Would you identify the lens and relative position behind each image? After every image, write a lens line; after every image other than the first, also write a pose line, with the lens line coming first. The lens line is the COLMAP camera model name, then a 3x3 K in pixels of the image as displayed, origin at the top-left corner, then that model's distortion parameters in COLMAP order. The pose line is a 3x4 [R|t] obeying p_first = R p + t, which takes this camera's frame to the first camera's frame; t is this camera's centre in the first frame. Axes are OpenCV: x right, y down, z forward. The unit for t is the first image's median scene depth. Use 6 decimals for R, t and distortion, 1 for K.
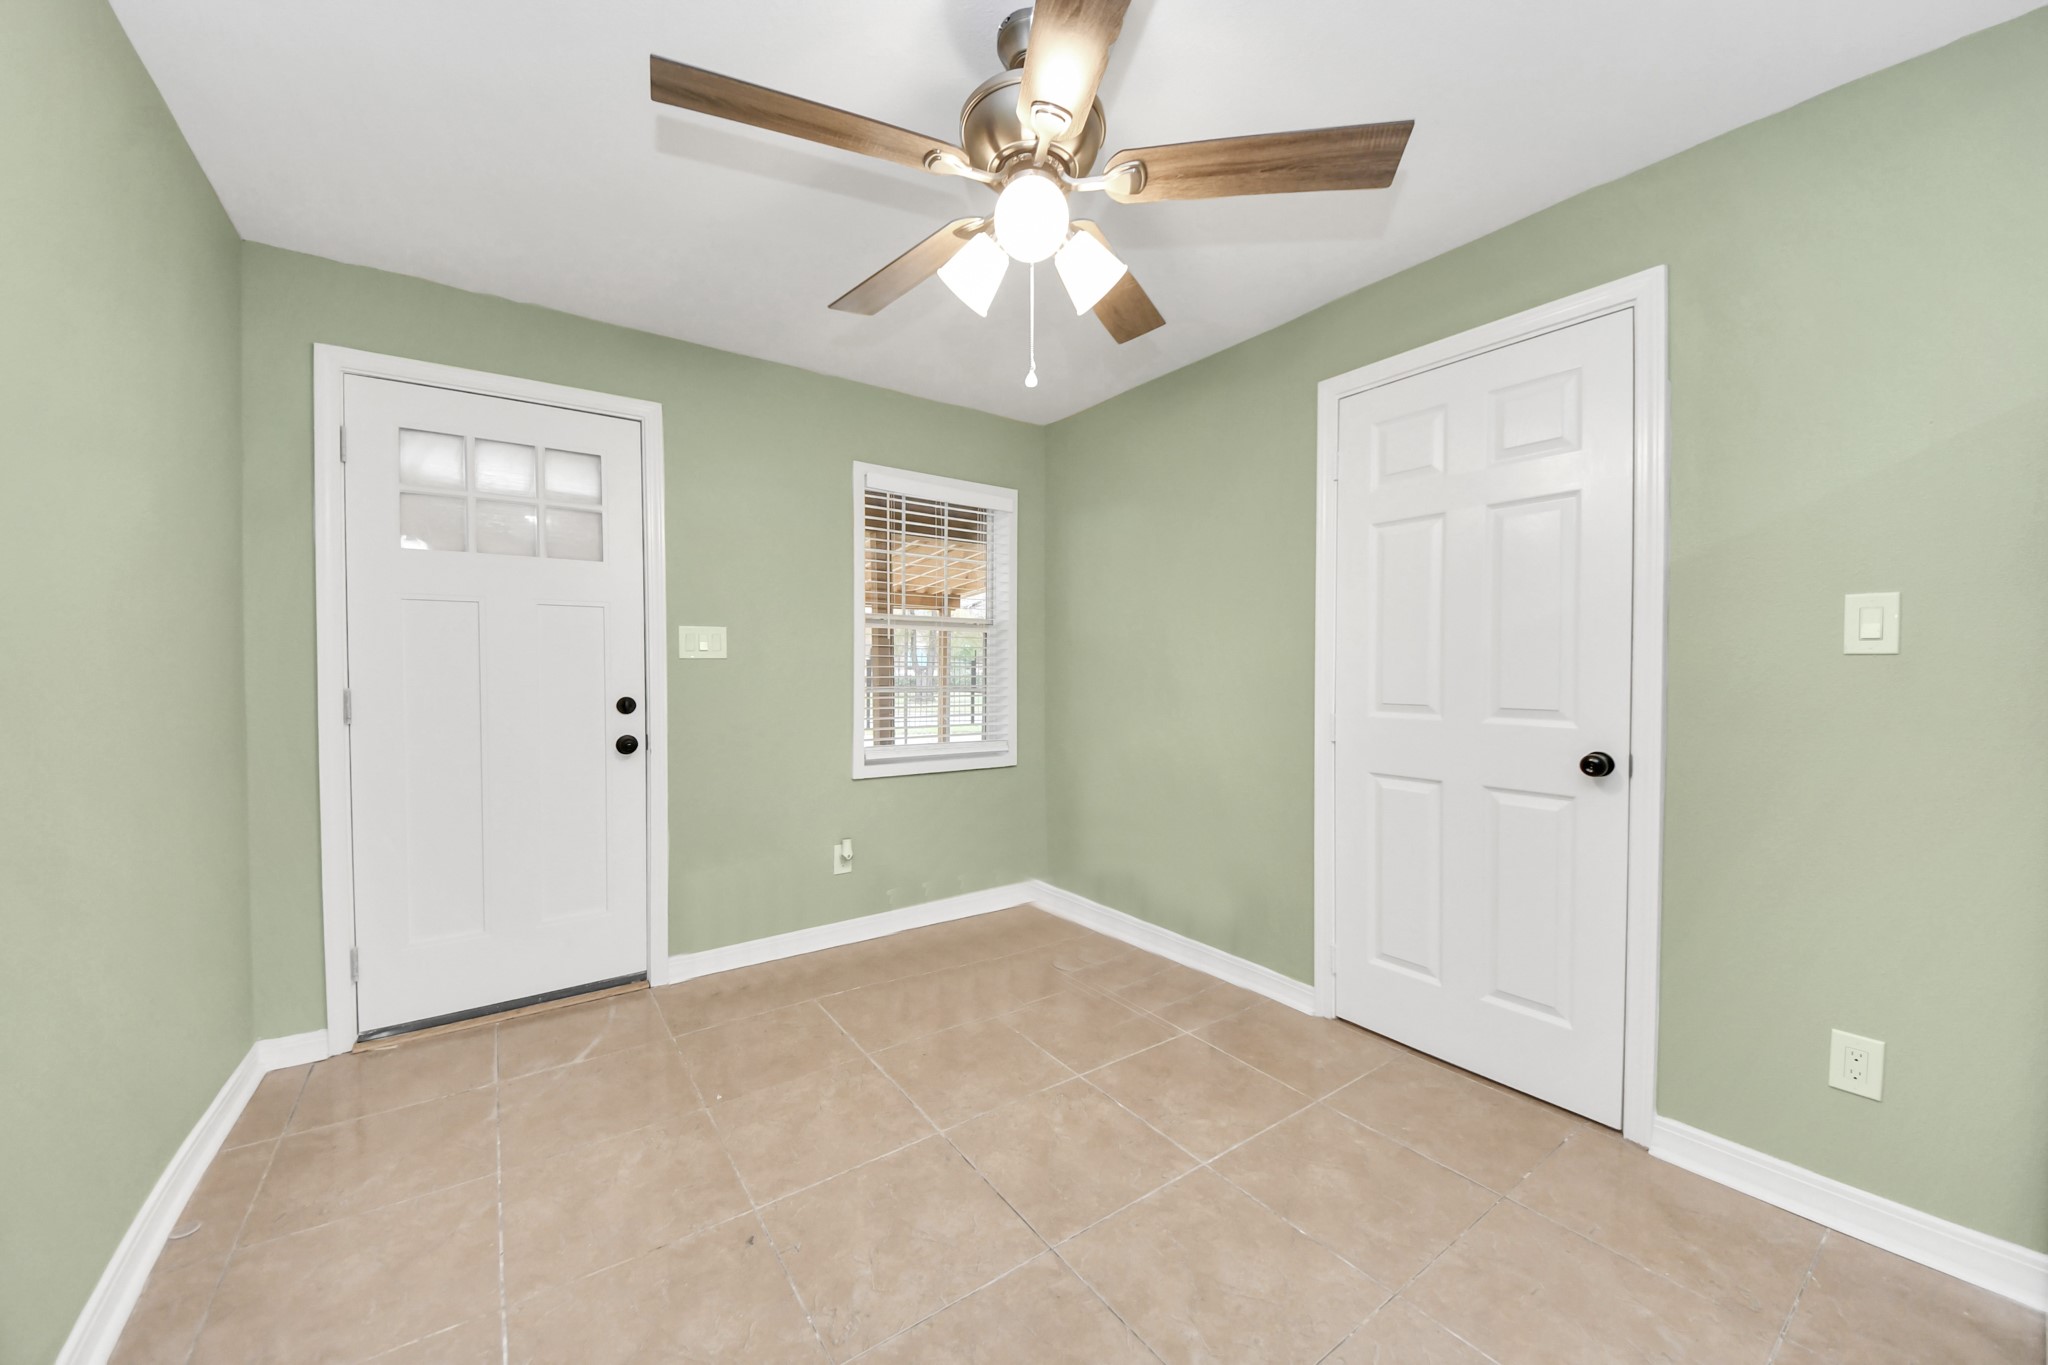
lens RADIAL K [[734.4, 0, 1014.1], [0, 734.4, 676.5], [0, 0, 1]] dist [-0.028256, -0.002540]
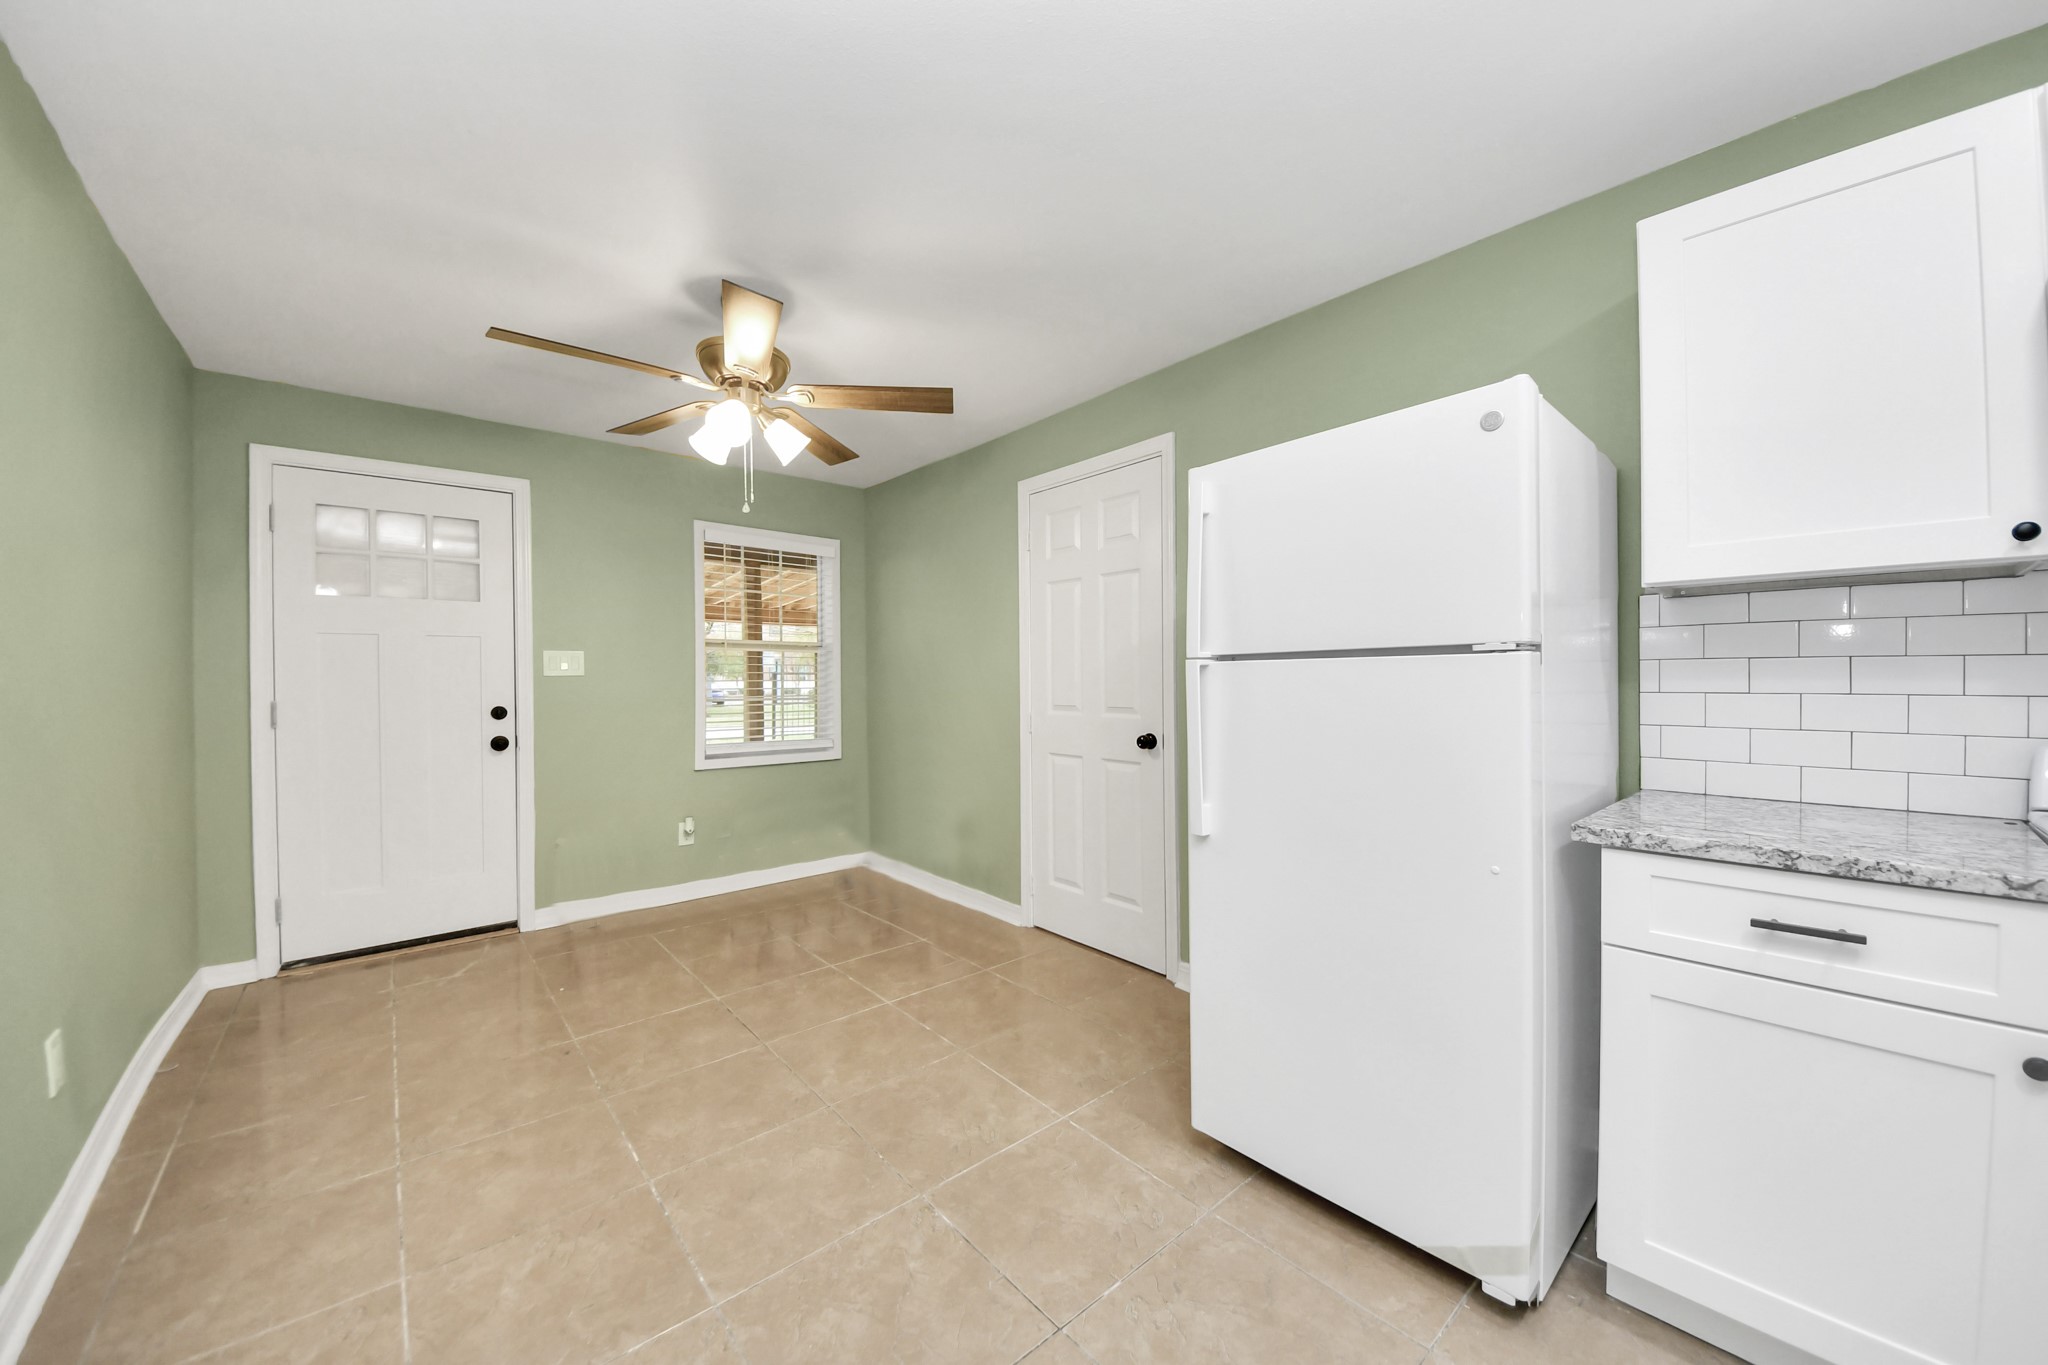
lens RADIAL K [[734.4, 0, 1042.4], [0, 734.4, 671.0], [0, 0, 1]] dist [-0.028256, -0.002540]
pose [[0.992447, -0.006118, 0.122523, 0.295740], [0.008450, 0.999793, -0.018528, -0.003783], [-0.122384, 0.019424, 0.992293, -0.437674]]
